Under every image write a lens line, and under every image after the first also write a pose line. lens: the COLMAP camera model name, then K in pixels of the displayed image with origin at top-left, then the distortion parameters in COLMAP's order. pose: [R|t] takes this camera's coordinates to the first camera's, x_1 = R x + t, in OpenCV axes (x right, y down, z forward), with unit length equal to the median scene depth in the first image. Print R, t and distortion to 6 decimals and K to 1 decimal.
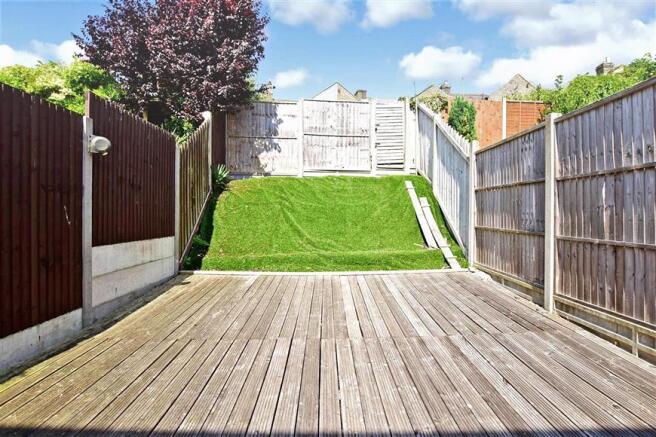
lens RADIAL K [[328.4, 0, 323.2], [0, 328.4, 217.8], [0, 0, 1]] dist [-0.013514, -0.002667]
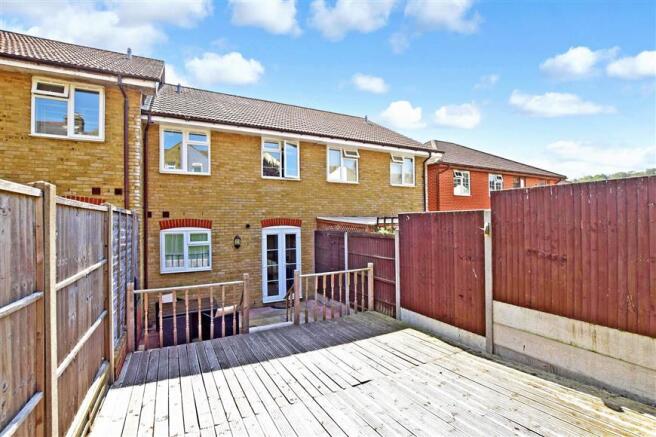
lens RADIAL K [[306.6, 0, 329.1], [0, 306.6, 217.9], [0, 0, 1]] dist [-0.005730, -0.000142]
pose [[-0.867297, 0.018992, -0.497429, 0.264920], [0.015797, 0.999819, 0.010629, -0.138239], [0.497541, 0.001361, -0.867439, 0.843501]]
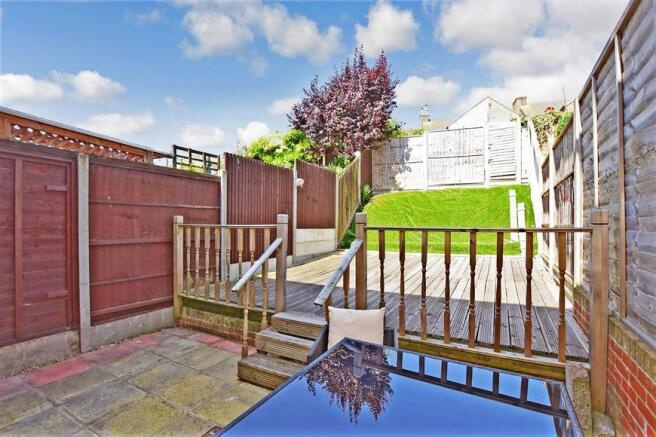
lens RADIAL K [[306.6, 0, 327.9], [0, 306.6, 221.6], [0, 0, 1]] dist [-0.005730, -0.000142]
pose [[0.874985, 0.000709, -0.484149, 0.218514], [-0.010682, 0.999784, -0.017843, 0.033615], [0.484031, 0.020784, 0.874804, -0.323902]]
